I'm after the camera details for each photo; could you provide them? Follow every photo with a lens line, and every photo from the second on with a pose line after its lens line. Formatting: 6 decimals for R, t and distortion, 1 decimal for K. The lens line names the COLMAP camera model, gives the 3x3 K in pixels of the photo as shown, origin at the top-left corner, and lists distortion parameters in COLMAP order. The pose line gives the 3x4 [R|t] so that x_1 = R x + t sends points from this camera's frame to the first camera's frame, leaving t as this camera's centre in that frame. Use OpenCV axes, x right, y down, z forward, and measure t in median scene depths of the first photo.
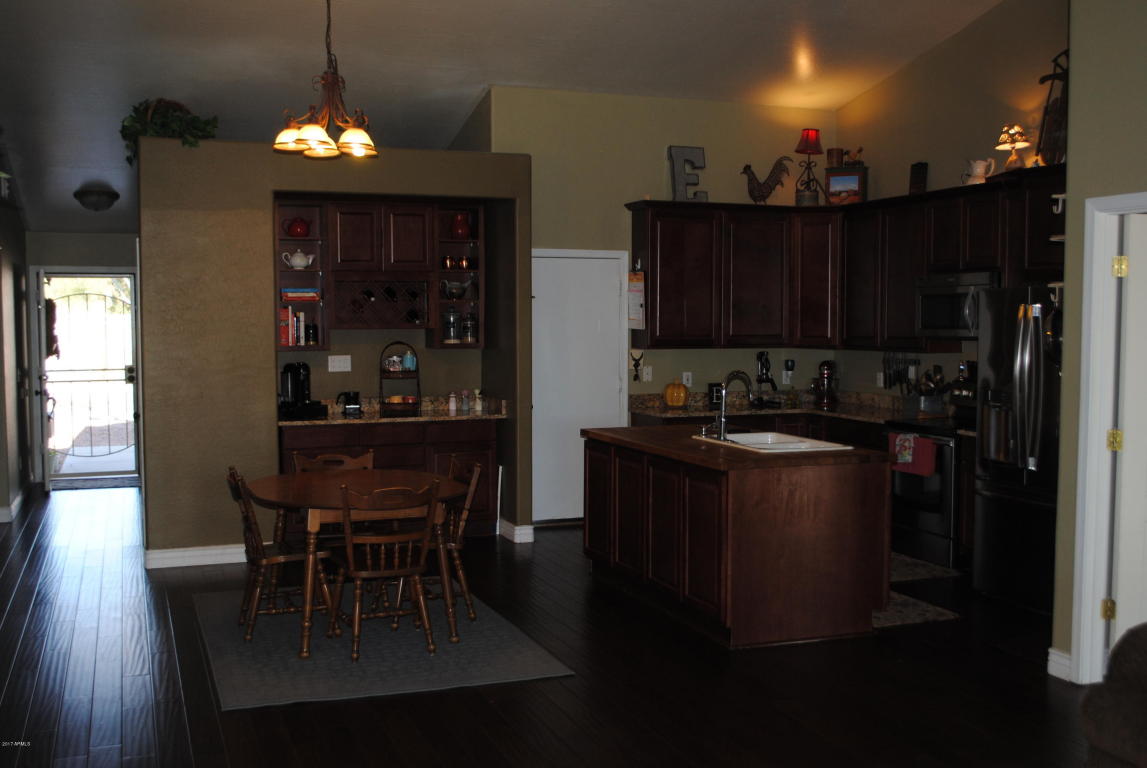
lens RADIAL K [[1195.9, 0, 580.0], [0, 1195.9, 389.4], [0, 0, 1]] dist [-0.056010, 0.000000]
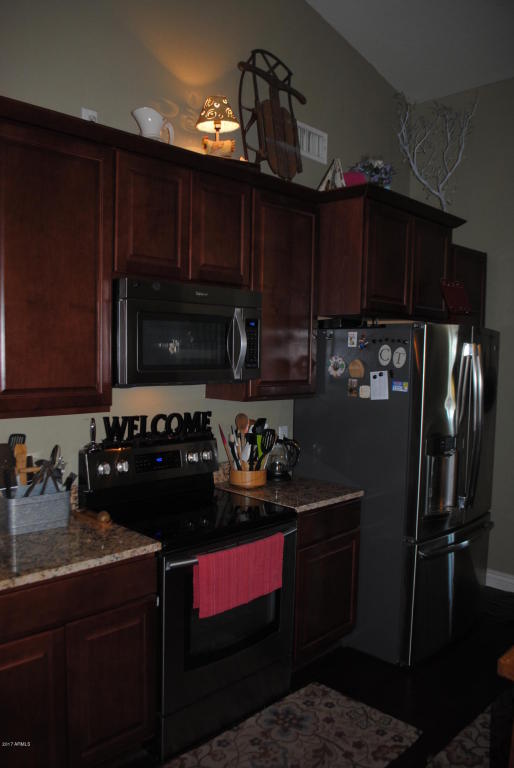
lens RADIAL K [[607.5, 0, 252.5], [0, 607.5, 390.3], [0, 0, 1]] dist [-0.085720, 0.012069]
pose [[-0.409387, -0.063511, 0.910148, -0.003924], [0.042270, 0.995183, 0.088458, -0.066593], [-0.911381, 0.074685, -0.404730, 1.094888]]
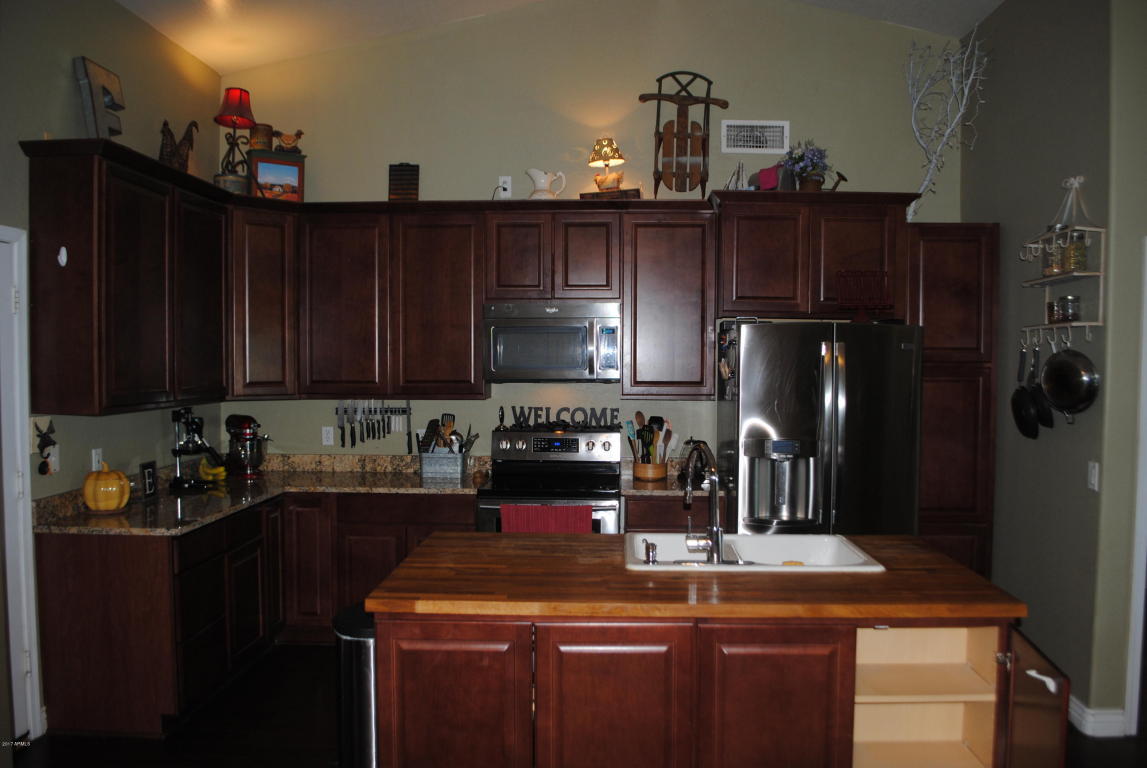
lens RADIAL K [[907.3, 0, 581.0], [0, 907.3, 386.6], [0, 0, 1]] dist [-0.085720, 0.012069]
pose [[0.390251, -0.030589, 0.920200, -0.258821], [0.053452, 0.998515, 0.010523, -0.043925], [-0.919156, 0.045079, 0.391306, 0.724877]]
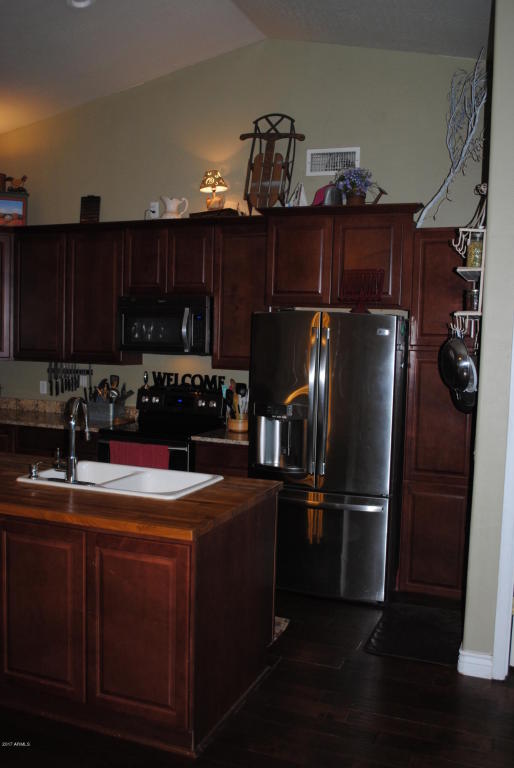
lens RADIAL K [[721.5, 0, 253.5], [0, 721.5, 383.1], [0, 0, 1]] dist [-0.069437, 0.000000]
pose [[0.670233, -0.033304, 0.741403, -0.134133], [0.020308, 0.999442, 0.026538, -0.030600], [-0.741873, -0.002730, 0.670535, 0.471547]]
